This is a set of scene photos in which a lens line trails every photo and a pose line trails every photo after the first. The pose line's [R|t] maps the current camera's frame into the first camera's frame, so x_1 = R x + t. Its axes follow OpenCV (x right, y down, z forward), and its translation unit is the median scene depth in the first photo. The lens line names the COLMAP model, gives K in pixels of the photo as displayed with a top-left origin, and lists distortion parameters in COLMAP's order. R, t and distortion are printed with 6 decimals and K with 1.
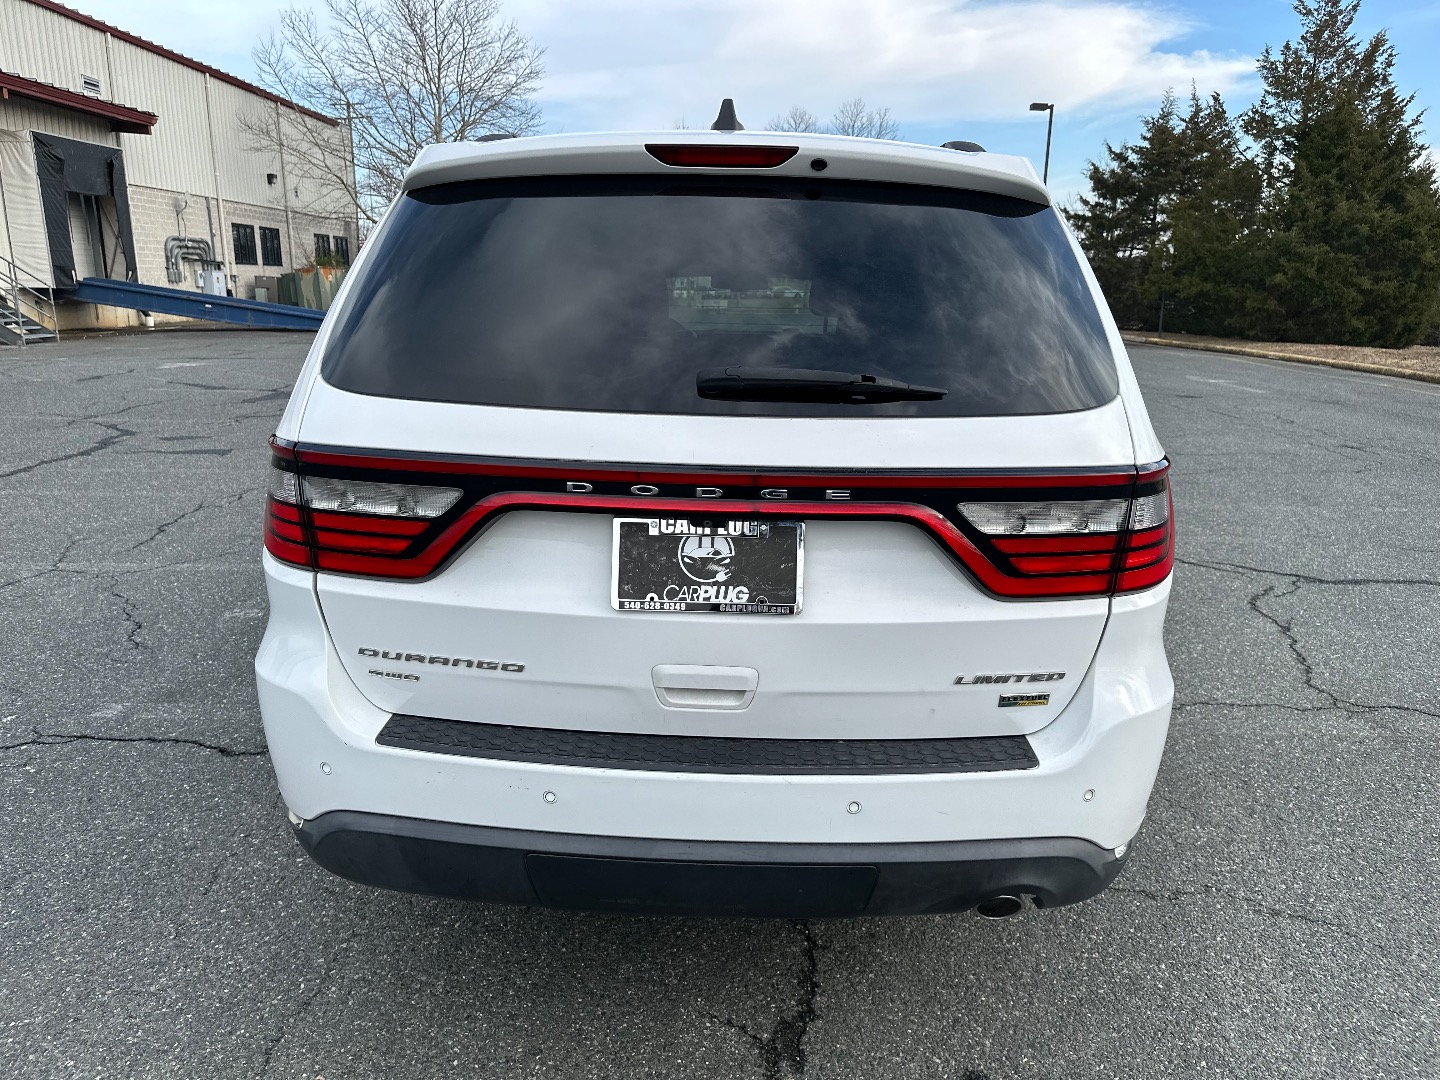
lens RADIAL K [[972.8, 0, 720.0], [0, 972.8, 540.0], [0, 0, 1]] dist [0.075356, -0.065239]
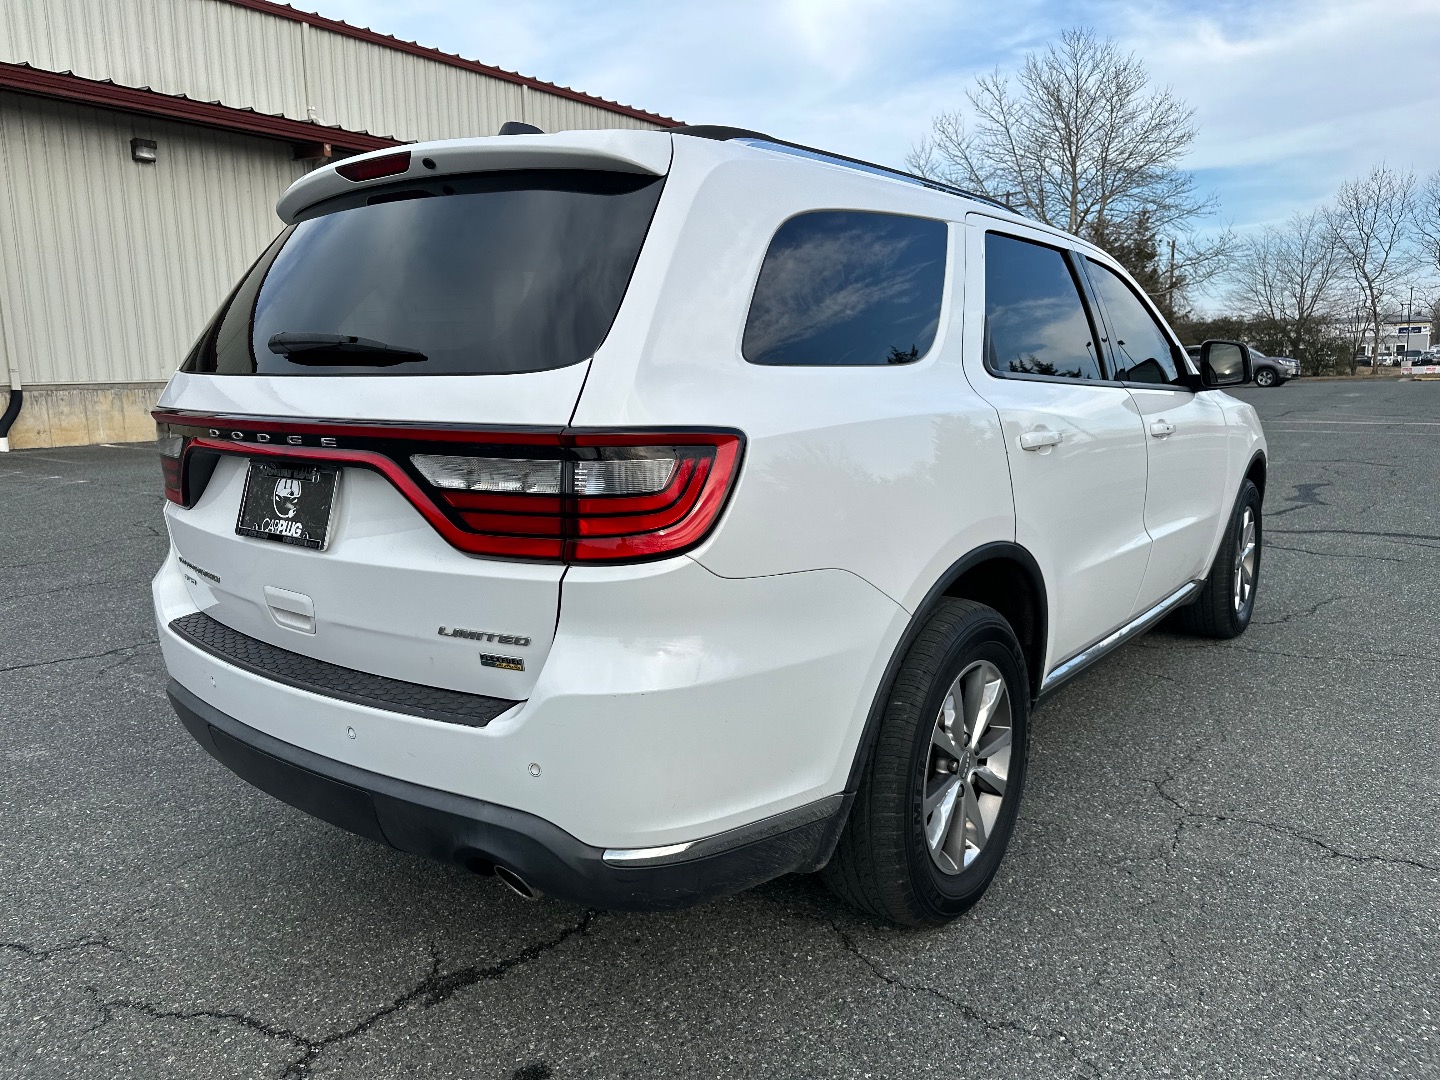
lens RADIAL K [[972.8, 0, 720.0], [0, 972.8, 540.0], [0, 0, 1]] dist [0.075356, -0.065239]
pose [[0.824201, 0.073852, -0.561461, 1.080743], [-0.115180, 0.992598, -0.038517, 0.054488], [0.554461, 0.096415, 0.826606, 0.298400]]
